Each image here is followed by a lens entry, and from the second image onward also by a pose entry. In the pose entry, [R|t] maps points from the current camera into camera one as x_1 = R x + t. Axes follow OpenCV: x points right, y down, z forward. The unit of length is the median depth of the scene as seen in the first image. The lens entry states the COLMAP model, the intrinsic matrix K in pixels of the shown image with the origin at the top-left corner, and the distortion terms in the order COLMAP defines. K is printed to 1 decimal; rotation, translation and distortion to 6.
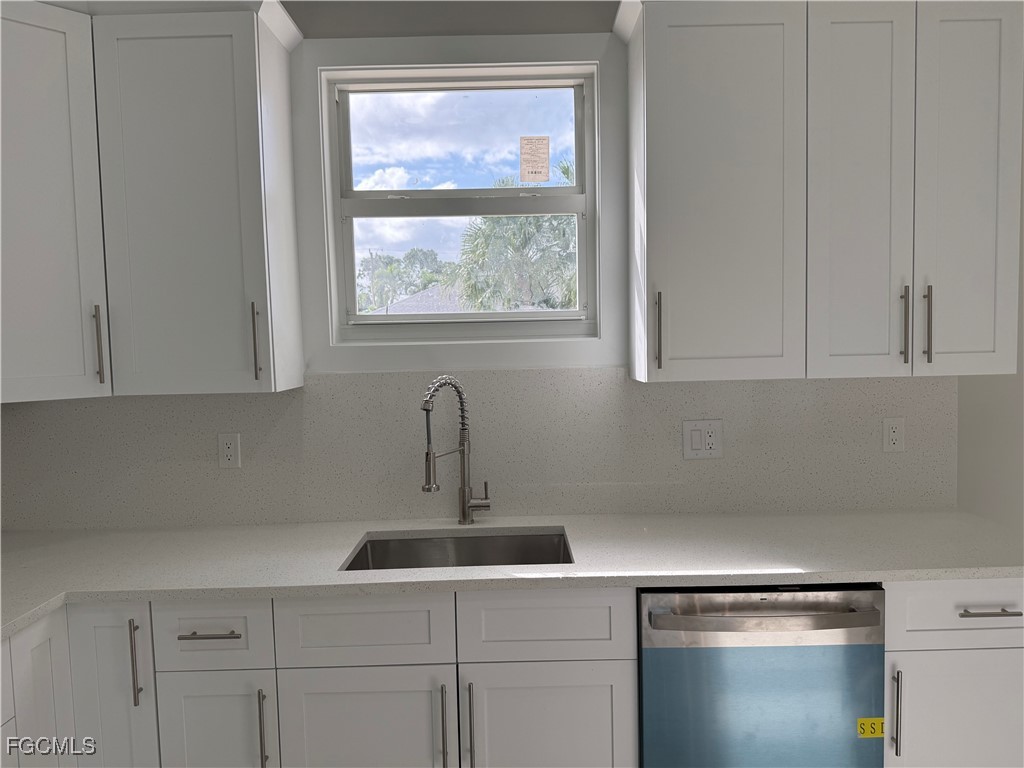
lens RADIAL K [[722.4, 0, 514.4], [0, 722.4, 388.7], [0, 0, 1]] dist [0.103946, -0.172883]
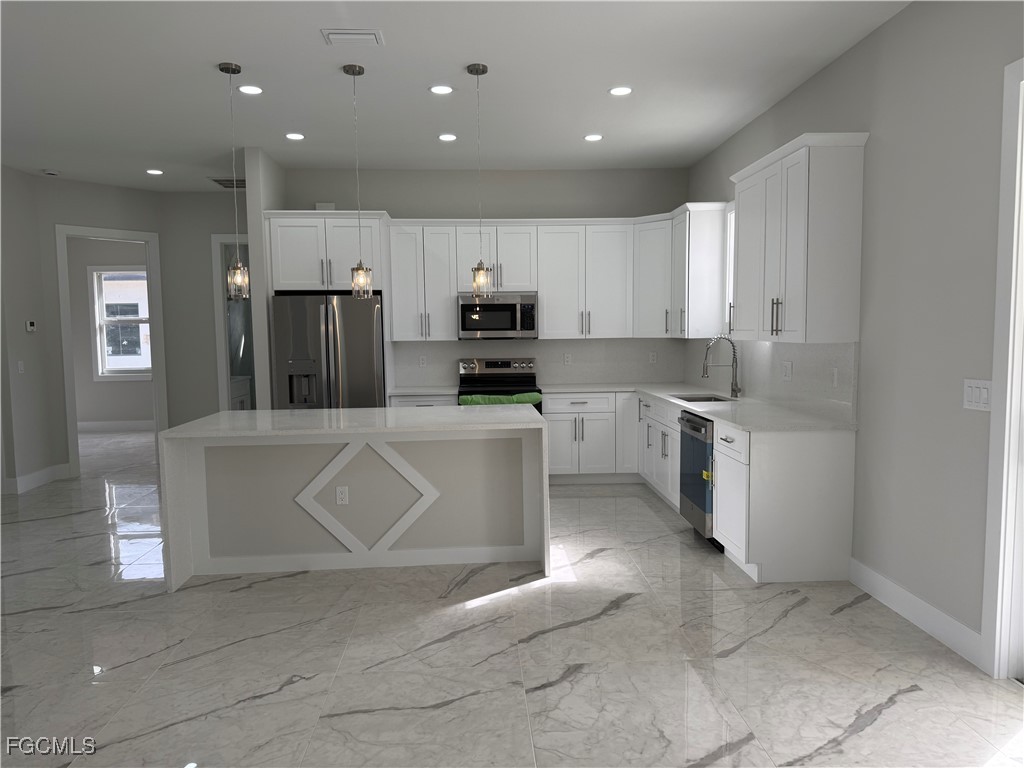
lens RADIAL K [[722.4, 0, 514.4], [0, 722.4, 388.7], [0, 0, 1]] dist [0.103946, -0.172883]
pose [[0.054733, 0.106170, -0.992840, 2.584344], [-0.053779, 0.993201, 0.103244, -0.059441], [0.997052, 0.047743, 0.060071, 0.137835]]
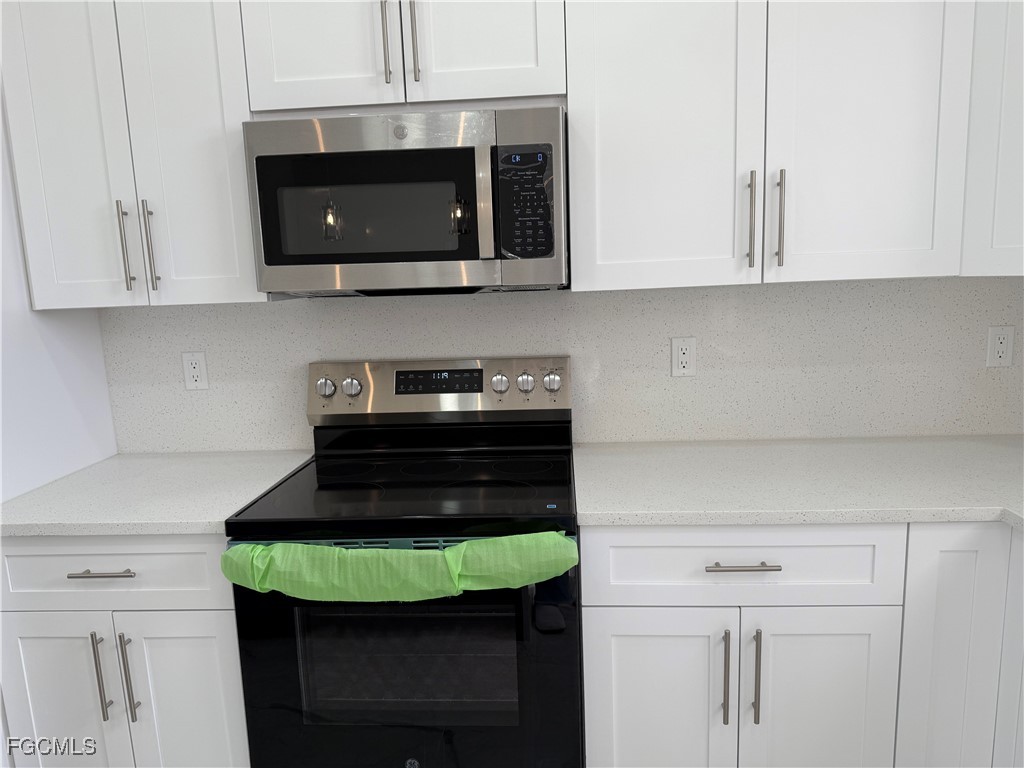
lens RADIAL K [[722.4, 0, 514.4], [0, 722.4, 388.7], [0, 0, 1]] dist [0.103946, -0.172883]
pose [[-0.067980, 0.195983, -0.978248, 0.177361], [-0.024849, 0.979880, 0.198037, -0.004313], [0.997377, 0.037771, -0.061742, 0.420278]]
